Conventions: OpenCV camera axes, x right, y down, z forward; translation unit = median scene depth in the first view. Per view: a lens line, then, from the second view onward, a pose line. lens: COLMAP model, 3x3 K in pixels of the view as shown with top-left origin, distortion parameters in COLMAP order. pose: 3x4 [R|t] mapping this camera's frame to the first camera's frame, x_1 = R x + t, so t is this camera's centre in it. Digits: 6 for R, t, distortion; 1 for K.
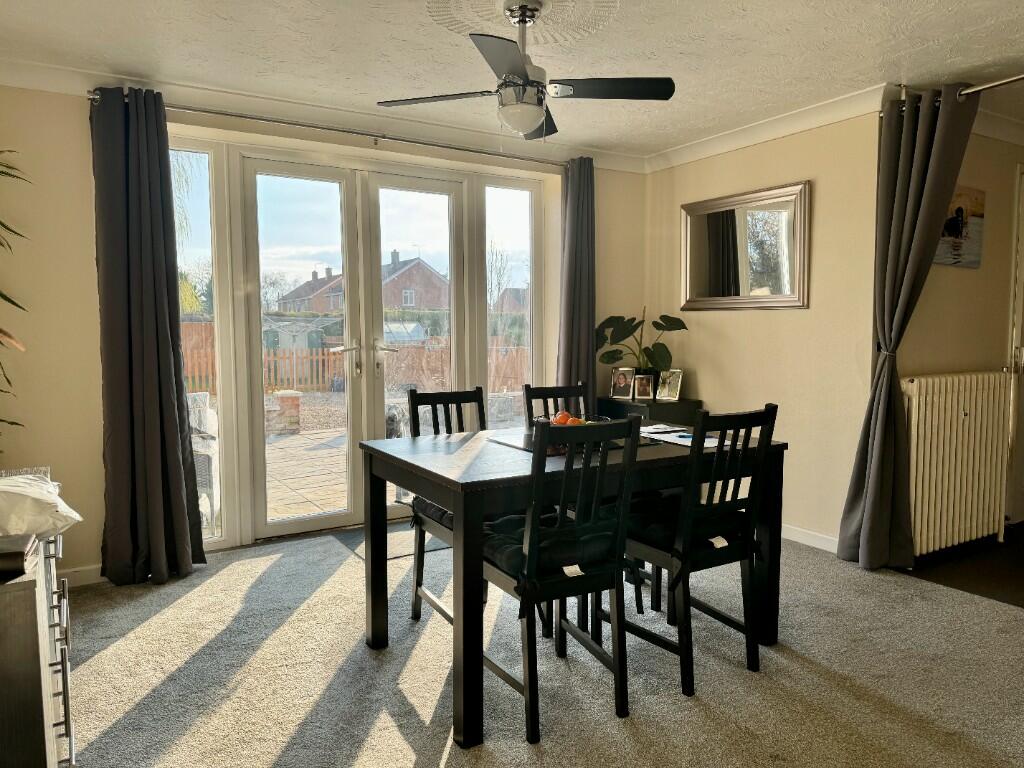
lens RADIAL K [[694.3, 0, 514.9], [0, 694.3, 390.6], [0, 0, 1]] dist [-0.005667, -0.004763]
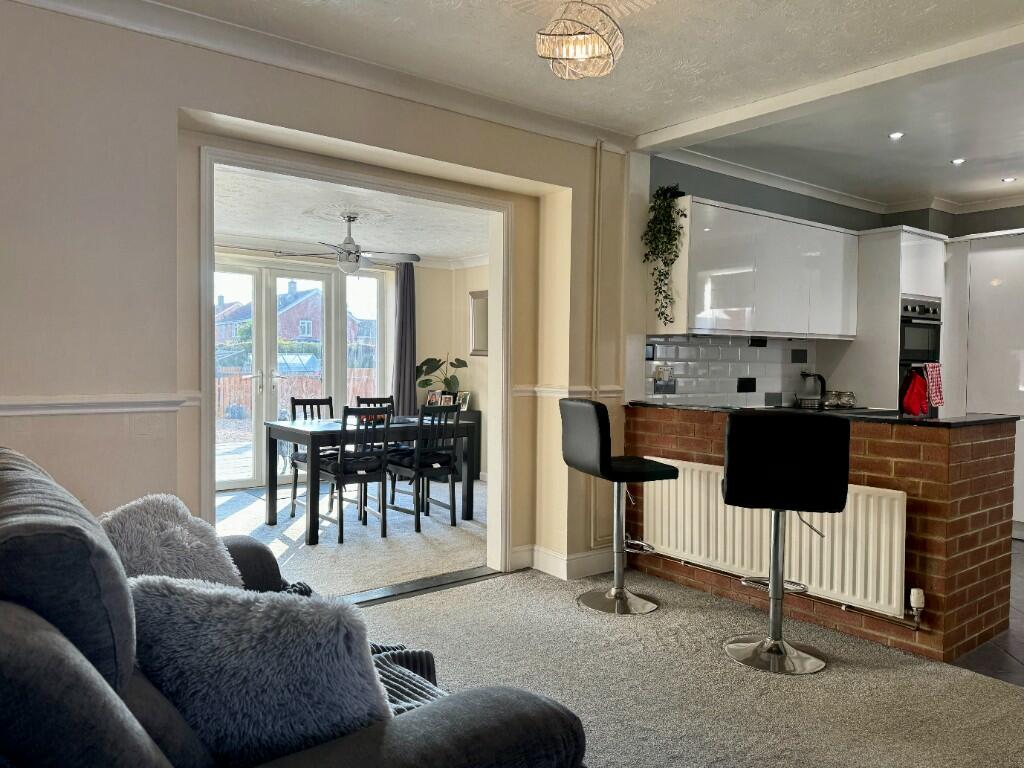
lens RADIAL K [[714.0, 0, 523.4], [0, 714.0, 386.9], [0, 0, 1]] dist [0.054259, -0.062343]
pose [[0.989683, 0.010654, 0.142881, 0.137472], [-0.002887, 0.998512, -0.054453, 0.052913], [-0.143249, 0.053479, 0.988241, -0.728992]]
